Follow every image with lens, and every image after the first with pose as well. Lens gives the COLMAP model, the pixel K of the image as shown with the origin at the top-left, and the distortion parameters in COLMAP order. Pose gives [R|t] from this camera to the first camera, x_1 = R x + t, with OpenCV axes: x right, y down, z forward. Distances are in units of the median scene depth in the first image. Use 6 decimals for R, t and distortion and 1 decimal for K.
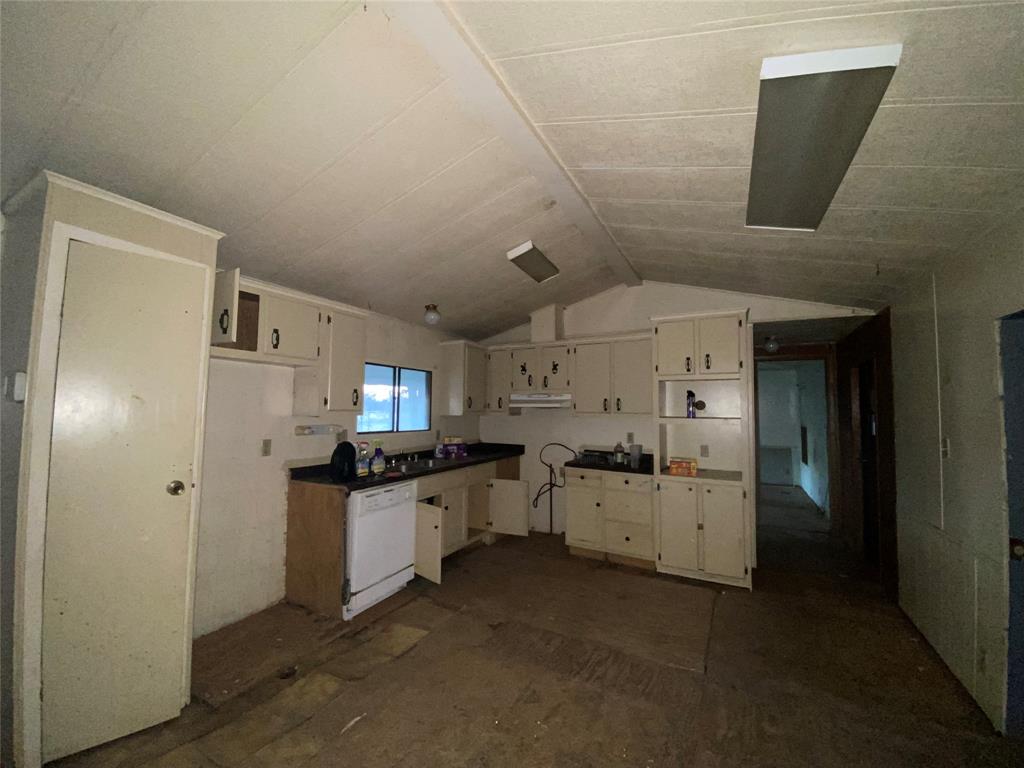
lens RADIAL K [[414.4, 0, 510.6], [0, 414.4, 386.4], [0, 0, 1]] dist [0.025267, -0.022357]
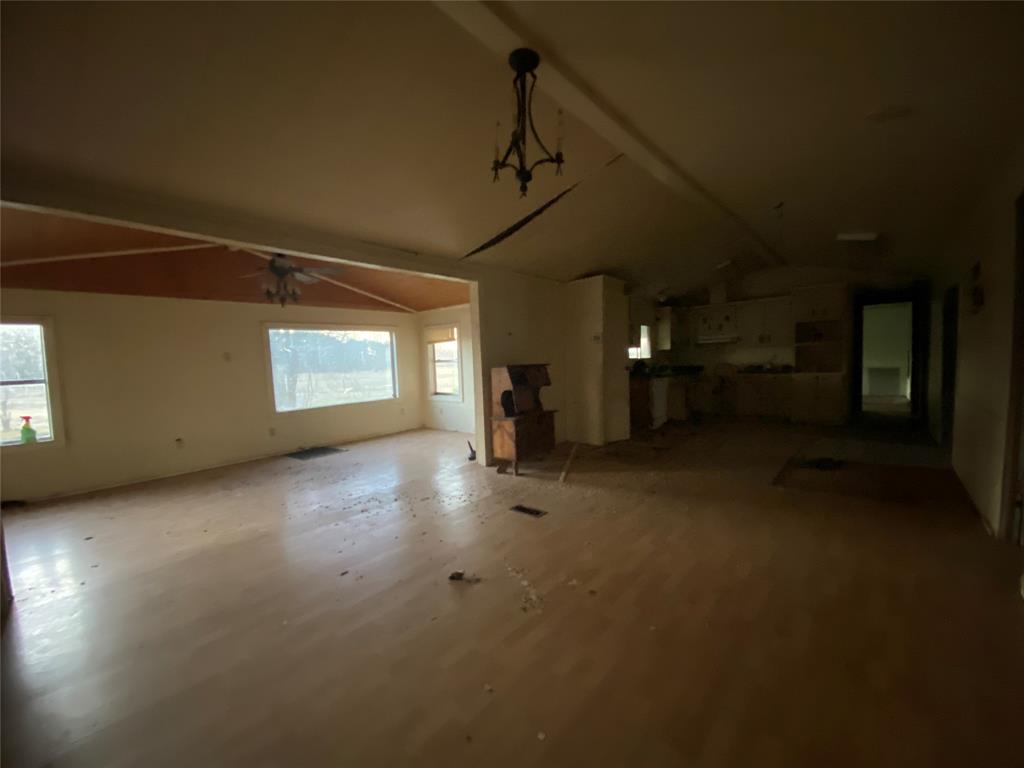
lens RADIAL K [[416.6, 0, 512.7], [0, 416.6, 386.5], [0, 0, 1]] dist [0.021164, -0.019194]
pose [[0.973366, -0.028412, -0.227491, -0.452973], [0.056136, 0.991621, 0.116343, -0.021201], [0.222279, -0.126015, 0.966805, -1.105869]]
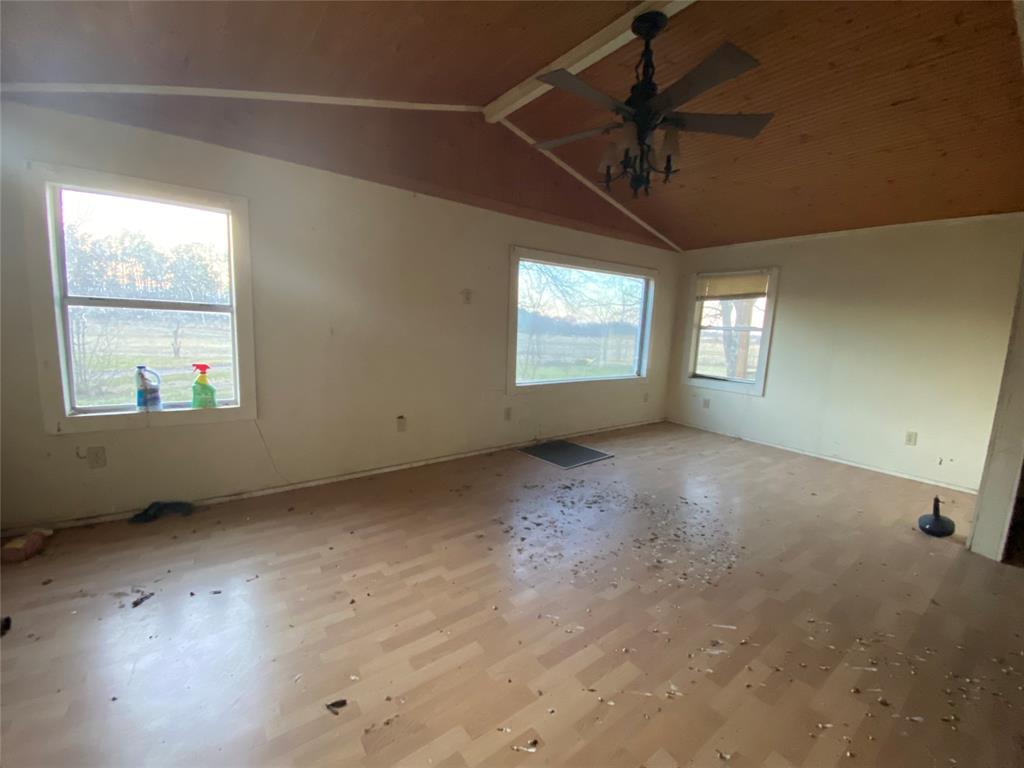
lens RADIAL K [[414.4, 0, 510.6], [0, 414.4, 386.4], [0, 0, 1]] dist [0.025267, -0.022357]
pose [[0.899529, 0.096082, -0.426164, -1.217881], [-0.015979, 0.982098, 0.187694, 0.013471], [0.436569, -0.162026, 0.884961, -0.728374]]
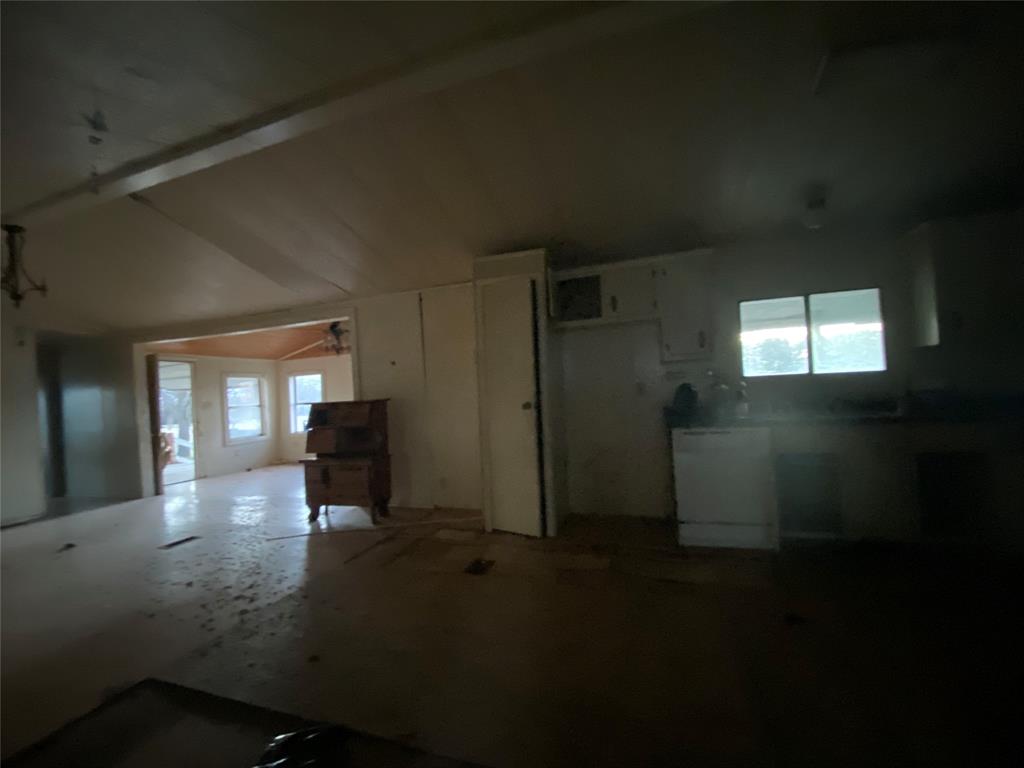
lens RADIAL K [[414.4, 0, 510.6], [0, 414.4, 386.4], [0, 0, 1]] dist [0.025267, -0.022357]
pose [[0.161271, -0.040724, -0.986070, 0.458417], [0.108111, 0.993864, -0.023364, 0.096834], [0.980971, -0.102837, 0.164684, 0.324497]]
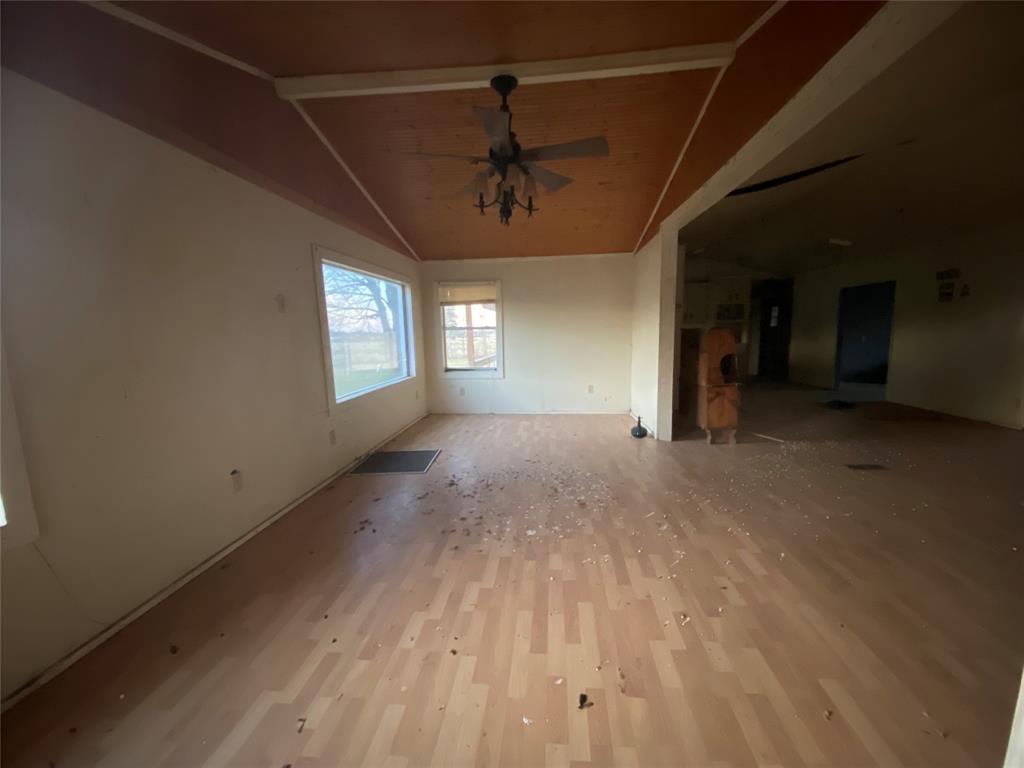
lens RADIAL K [[414.4, 0, 510.6], [0, 414.4, 386.4], [0, 0, 1]] dist [0.025267, -0.022357]
pose [[0.925368, -0.074754, 0.371627, -1.619720], [0.006477, 0.983337, 0.181674, 0.003040], [-0.379016, -0.165708, 0.910433, -0.787618]]
